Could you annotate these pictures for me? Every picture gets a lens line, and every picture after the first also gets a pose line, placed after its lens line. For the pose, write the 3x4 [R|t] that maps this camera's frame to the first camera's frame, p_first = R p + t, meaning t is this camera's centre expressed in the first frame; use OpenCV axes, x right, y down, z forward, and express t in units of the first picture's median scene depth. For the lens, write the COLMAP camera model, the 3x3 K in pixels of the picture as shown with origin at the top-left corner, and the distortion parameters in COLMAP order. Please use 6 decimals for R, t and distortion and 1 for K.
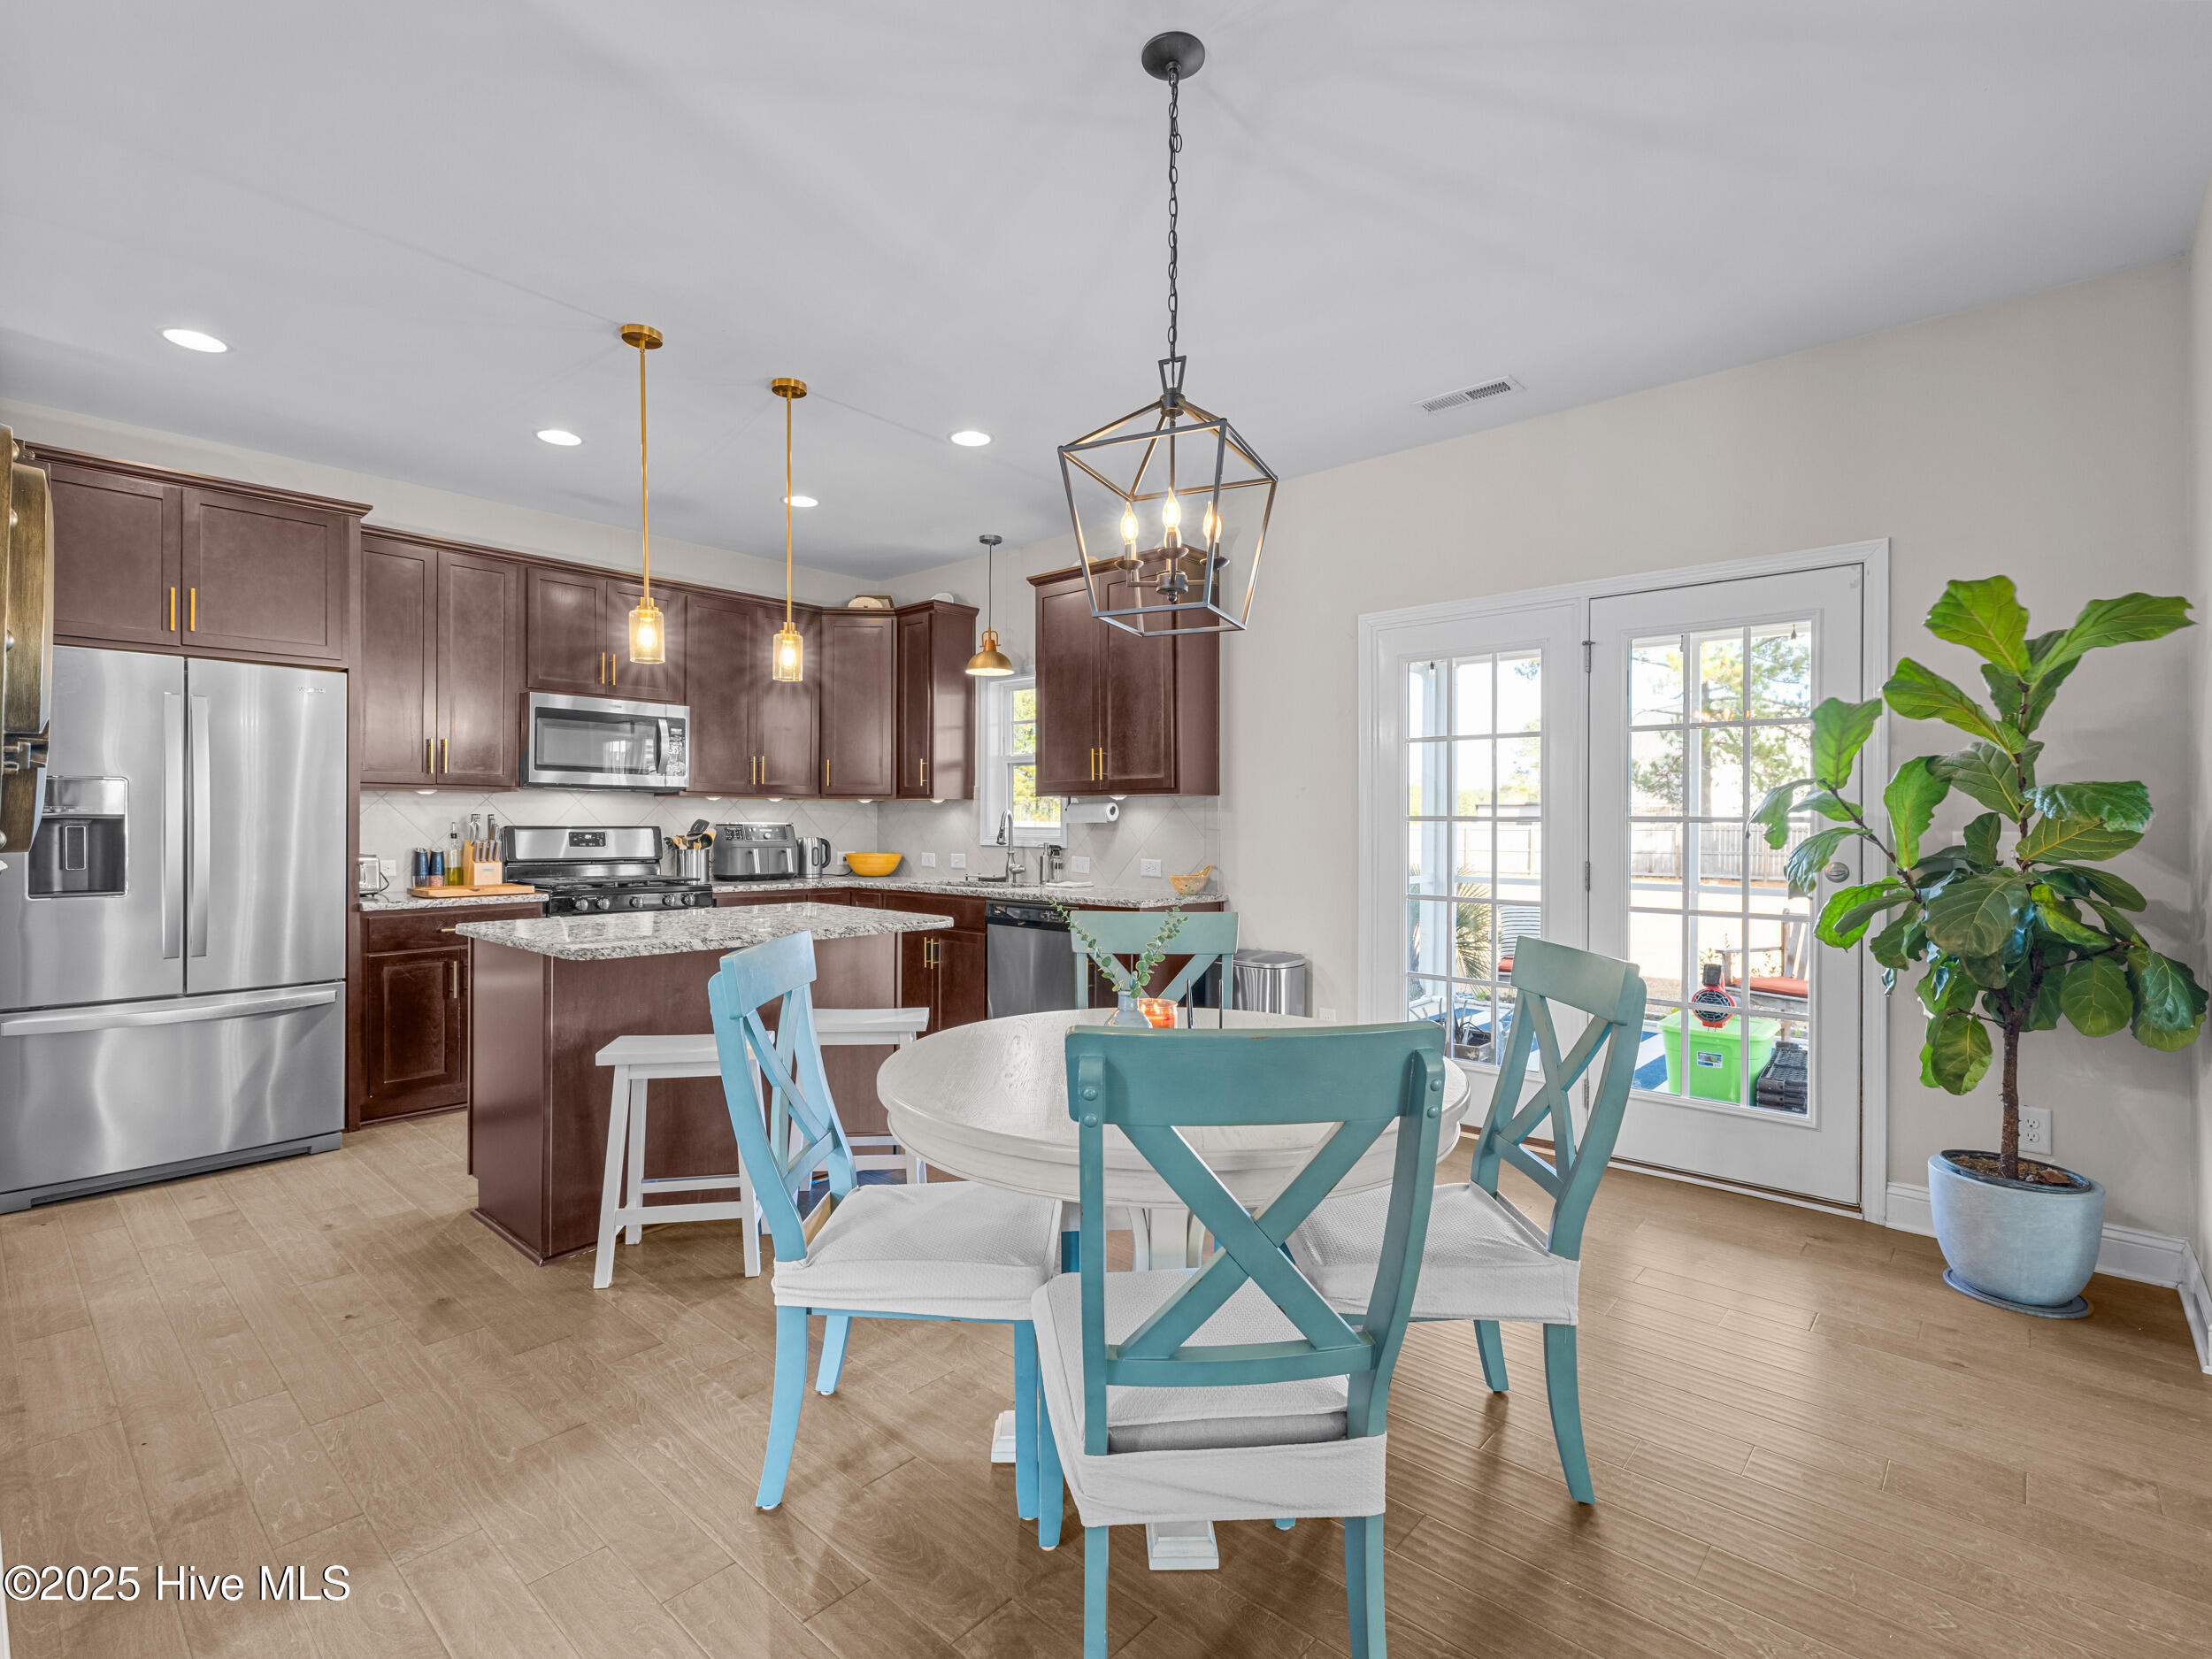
lens RADIAL K [[1042.8, 0, 1108.2], [0, 1042.8, 819.4], [0, 0, 1]] dist [0.000973, -0.000223]
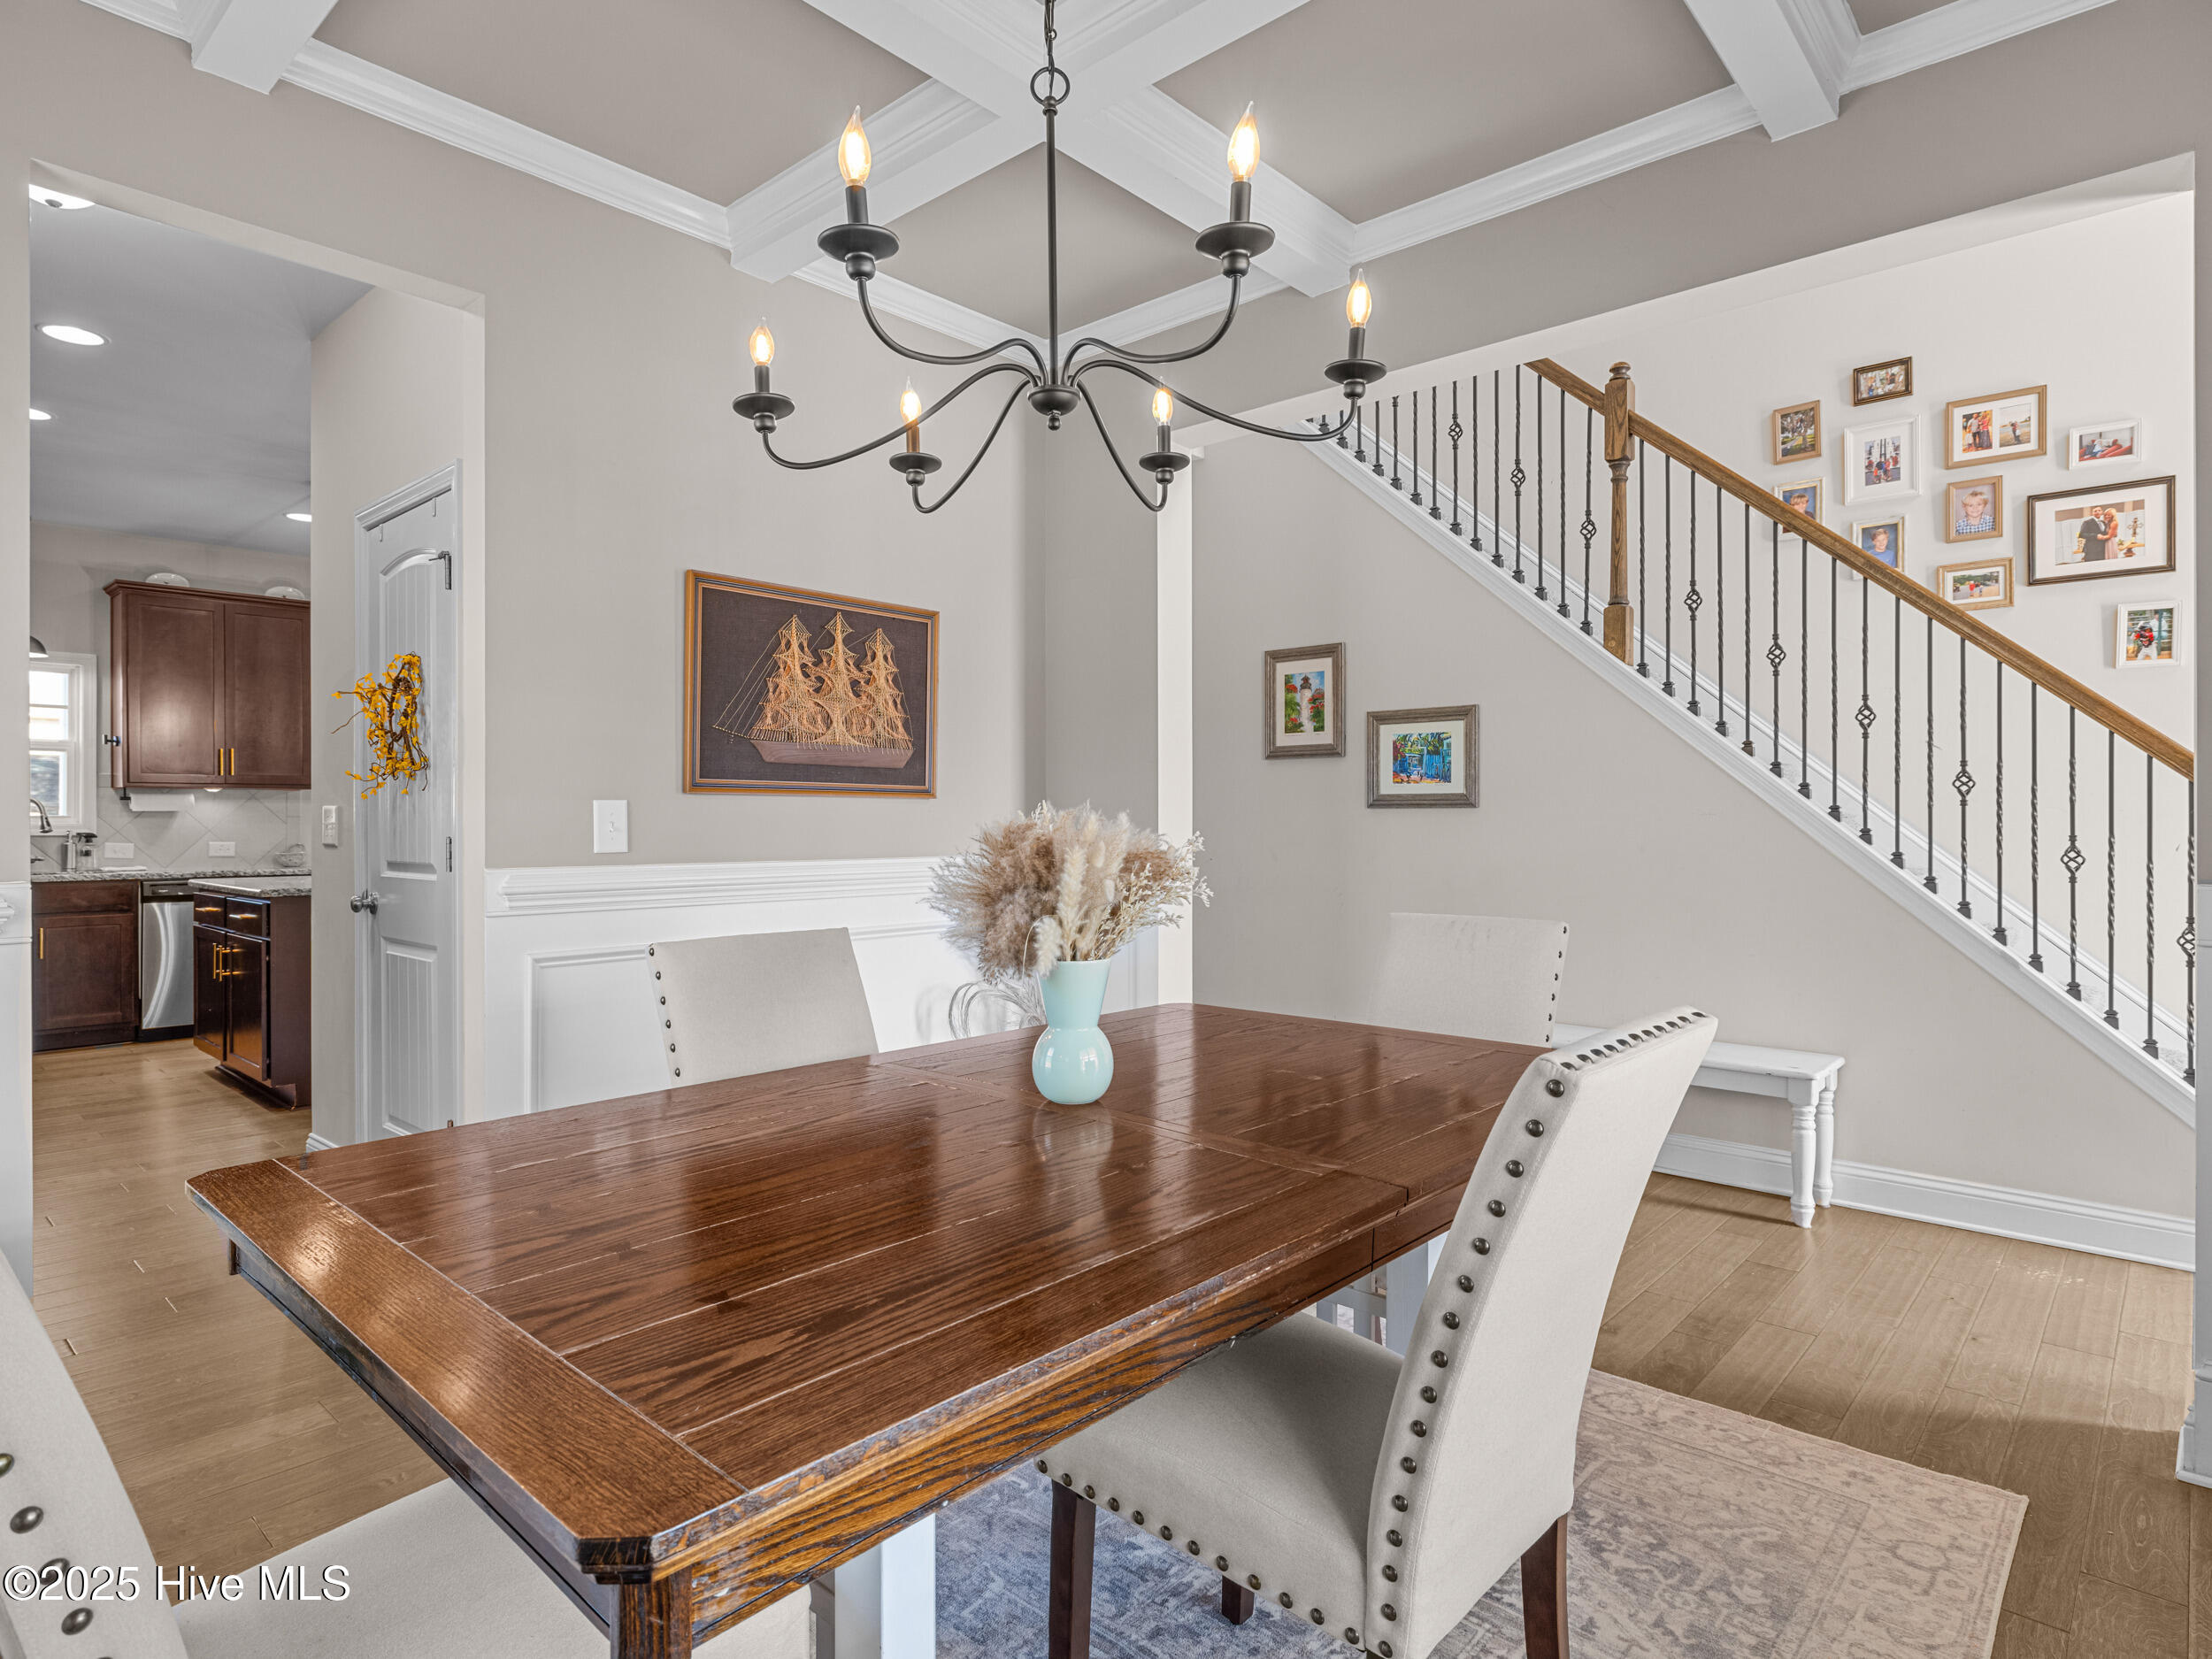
lens RADIAL K [[1188.3, 0, 1084.1], [0, 1188.3, 826.6], [0, 0, 1]] dist [-0.025861, 0.000969]
pose [[0.016286, -0.006395, 0.999847, -1.448487], [0.000280, 0.999980, 0.006392, 0.014172], [-0.999867, 0.000176, 0.016288, -0.003606]]
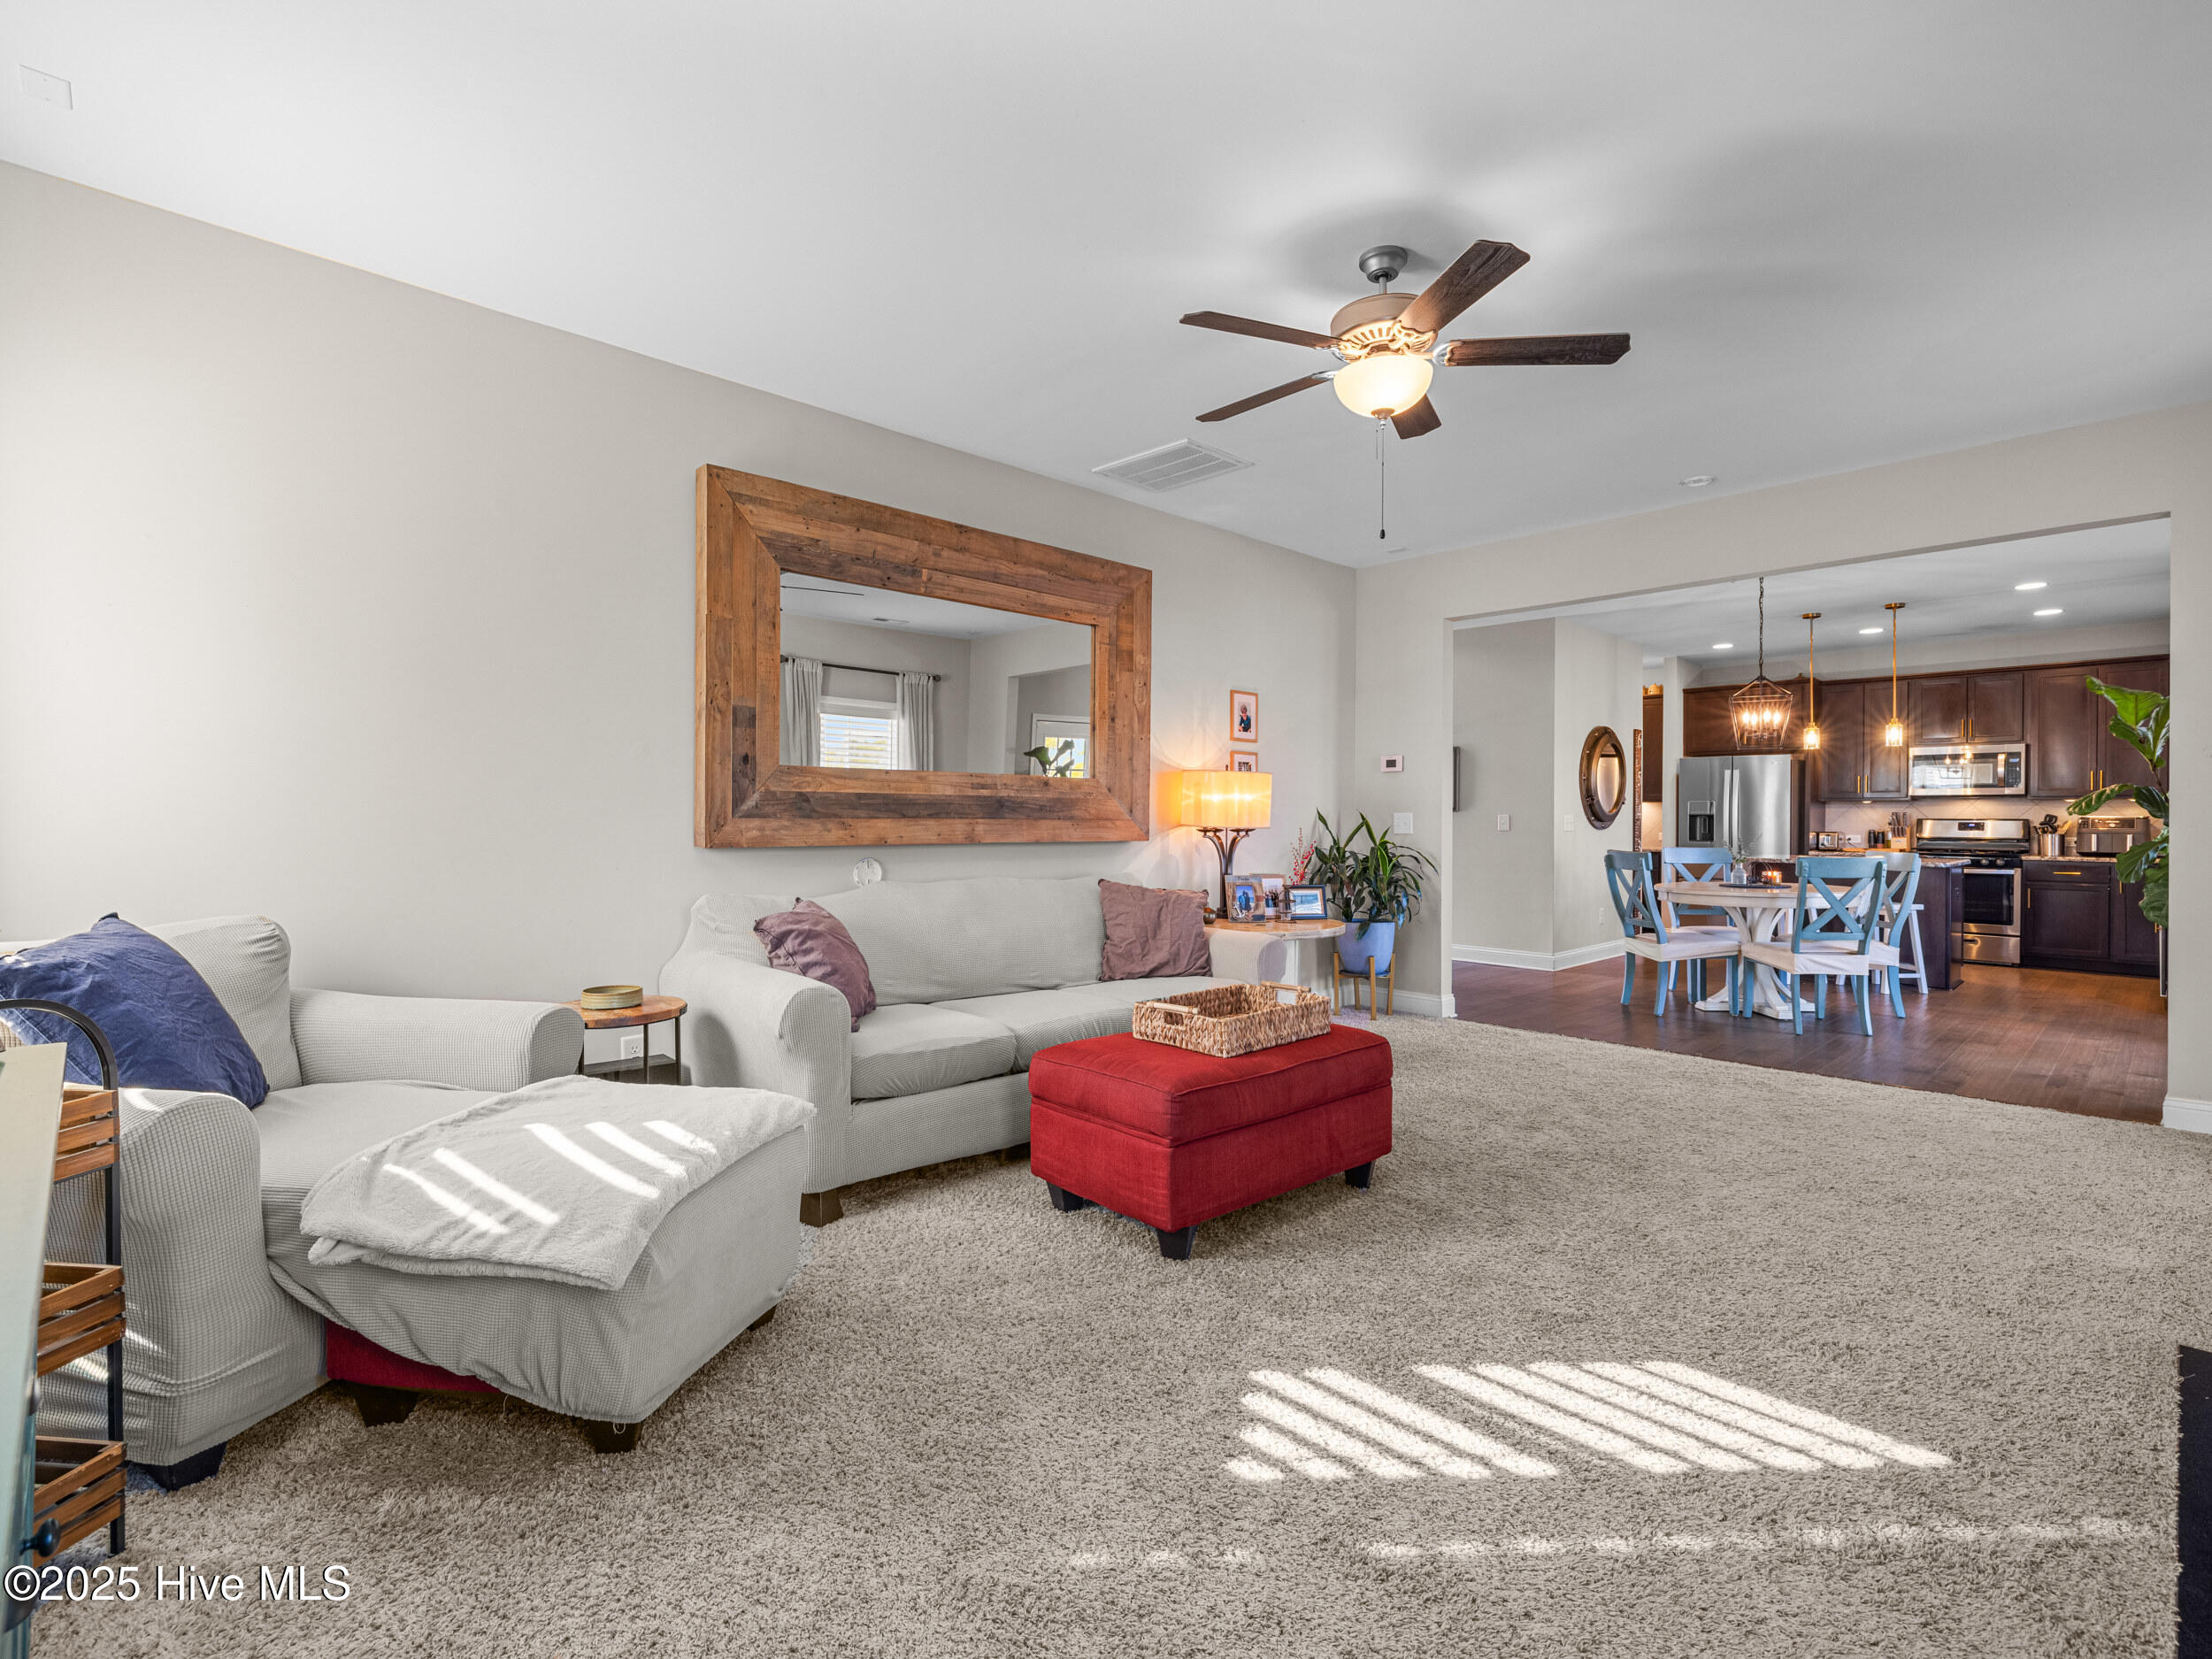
lens RADIAL K [[1042.8, 0, 1112.4], [0, 1042.8, 827.2], [0, 0, 1]] dist [0.000973, -0.000223]
pose [[-0.073189, 0.004205, -0.997309, 1.514956], [-0.000691, 0.999991, 0.004267, 0.016582], [0.997318, 0.001001, -0.073185, -0.325849]]
